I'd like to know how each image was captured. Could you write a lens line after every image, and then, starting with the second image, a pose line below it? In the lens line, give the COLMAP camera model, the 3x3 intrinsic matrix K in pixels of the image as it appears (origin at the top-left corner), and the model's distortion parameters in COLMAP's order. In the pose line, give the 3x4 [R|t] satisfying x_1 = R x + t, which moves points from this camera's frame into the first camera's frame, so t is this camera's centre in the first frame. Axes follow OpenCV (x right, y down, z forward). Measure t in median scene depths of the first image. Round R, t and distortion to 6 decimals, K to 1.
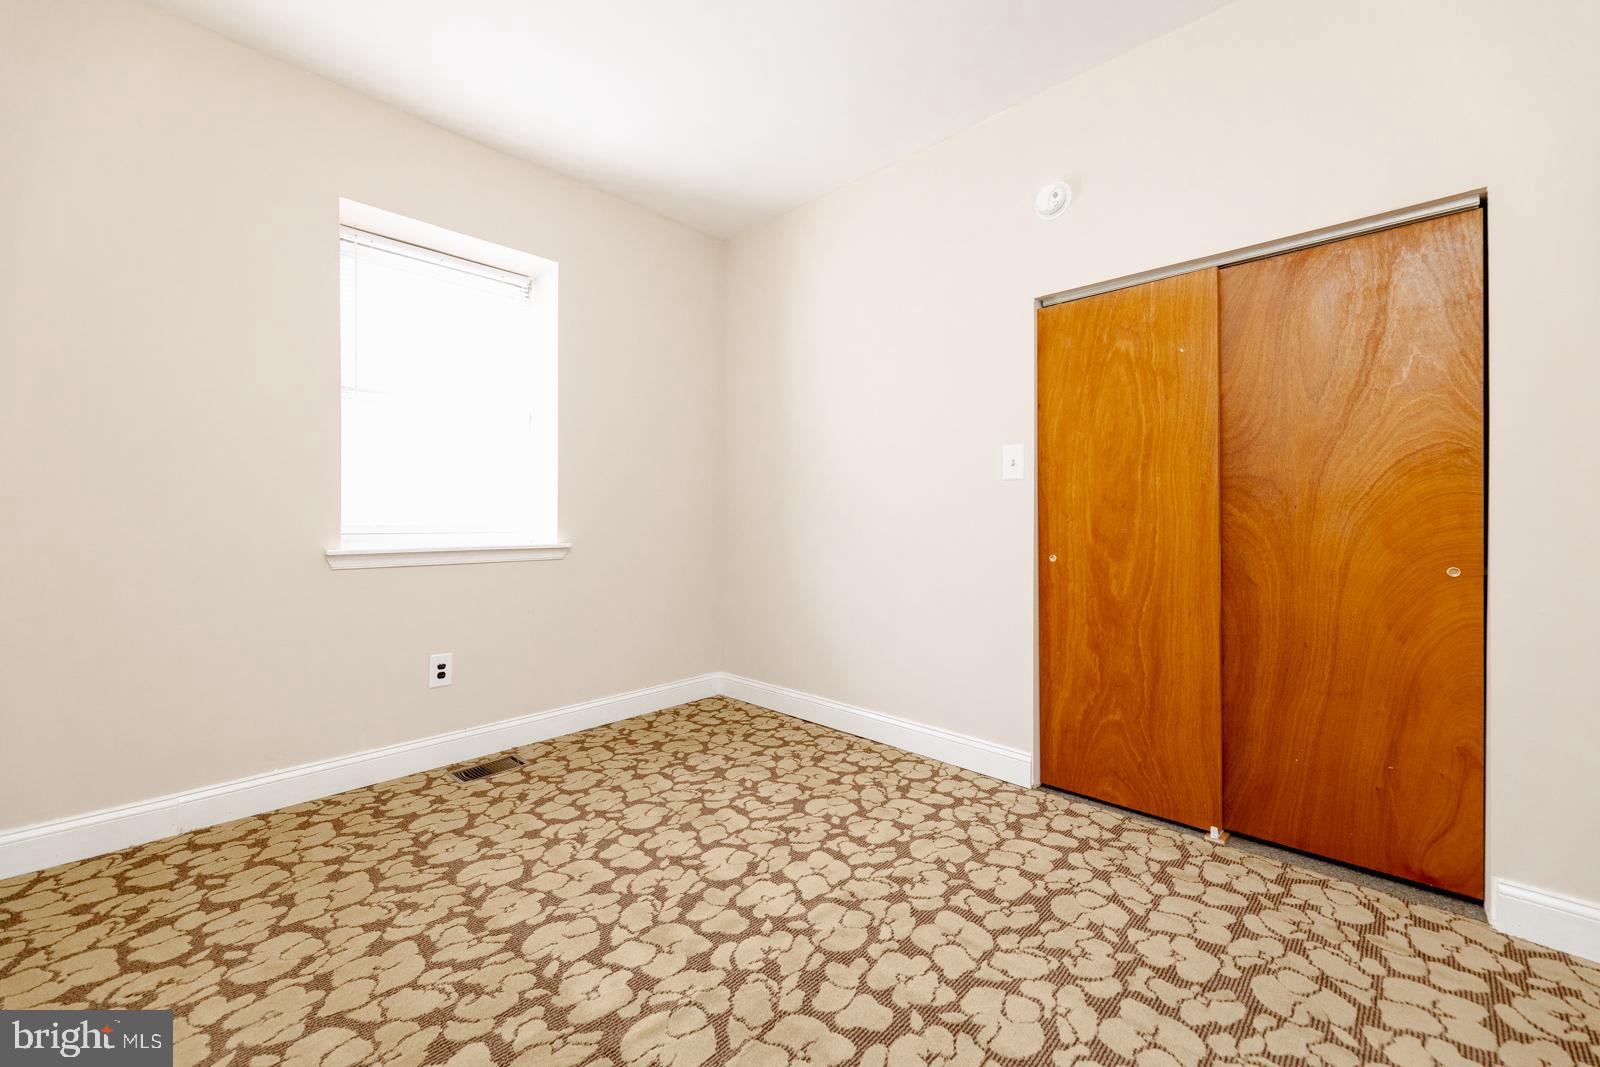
lens RADIAL K [[648.5, 0, 845.6], [0, 648.5, 526.8], [0, 0, 1]] dist [0.008793, 0.000293]
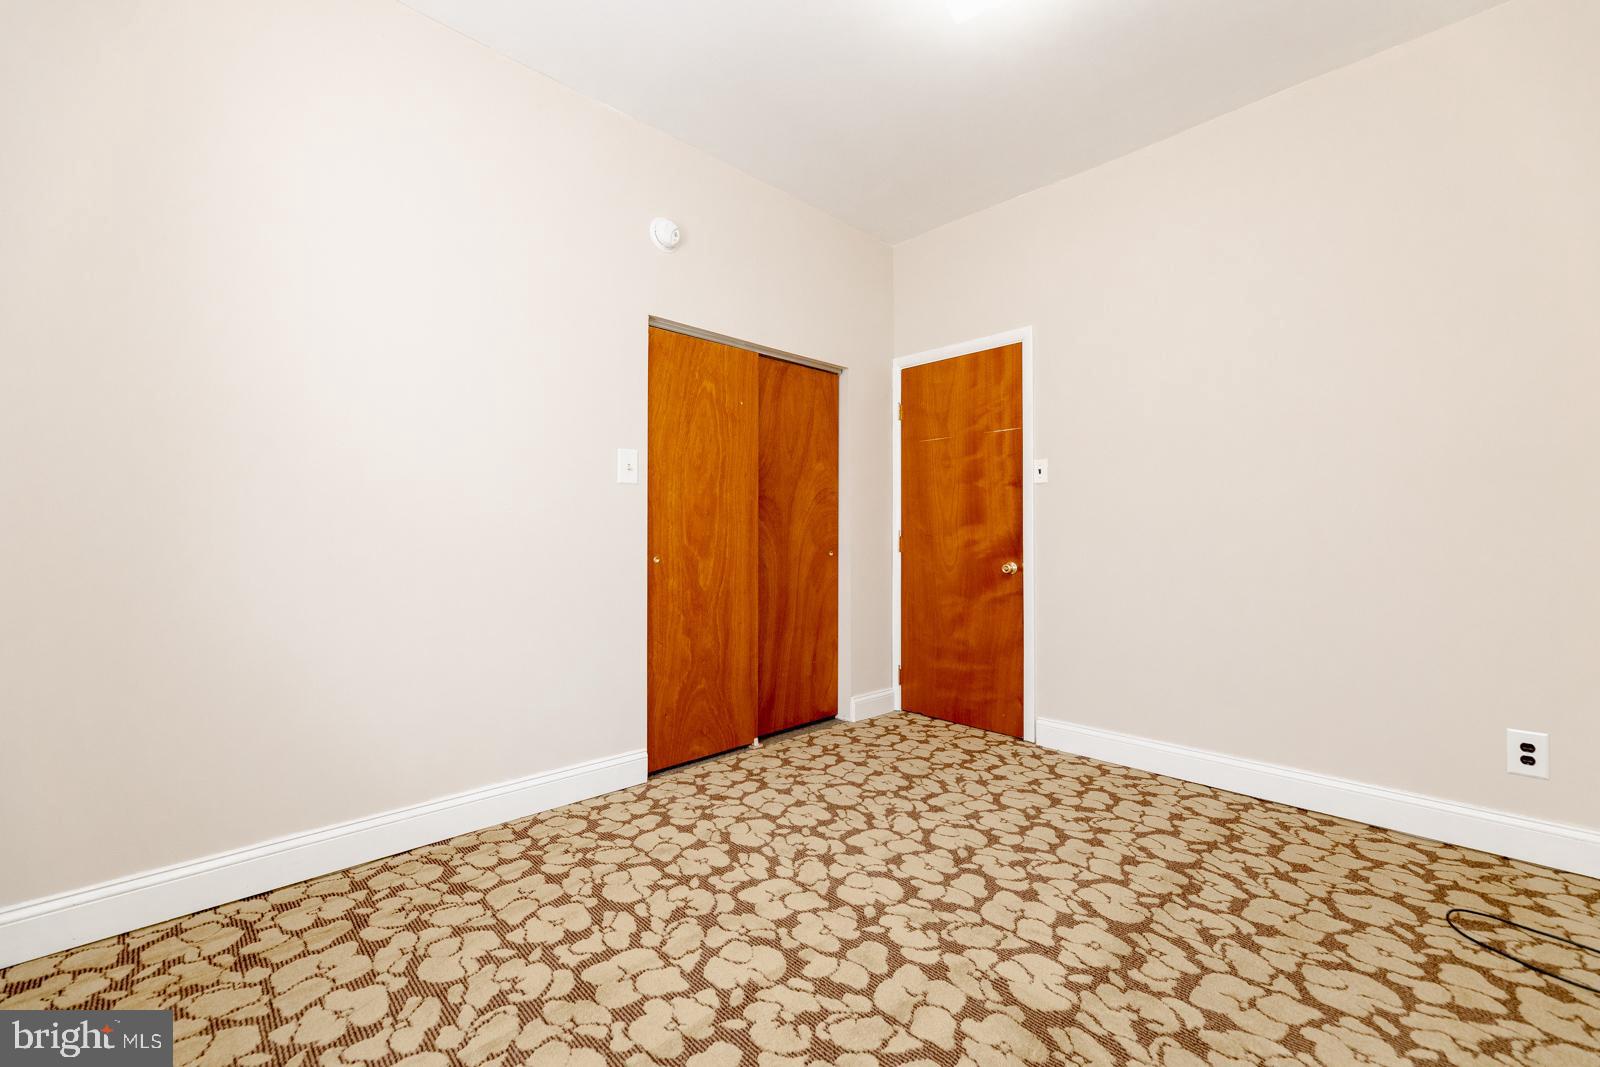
lens RADIAL K [[648.5, 0, 807.0], [0, 648.5, 507.0], [0, 0, 1]] dist [0.008793, 0.000293]
pose [[0.061915, 0.034387, 0.997489, -0.733809], [-0.009500, 0.999381, -0.033863, -0.004230], [-0.998036, -0.007379, 0.062203, 0.662582]]
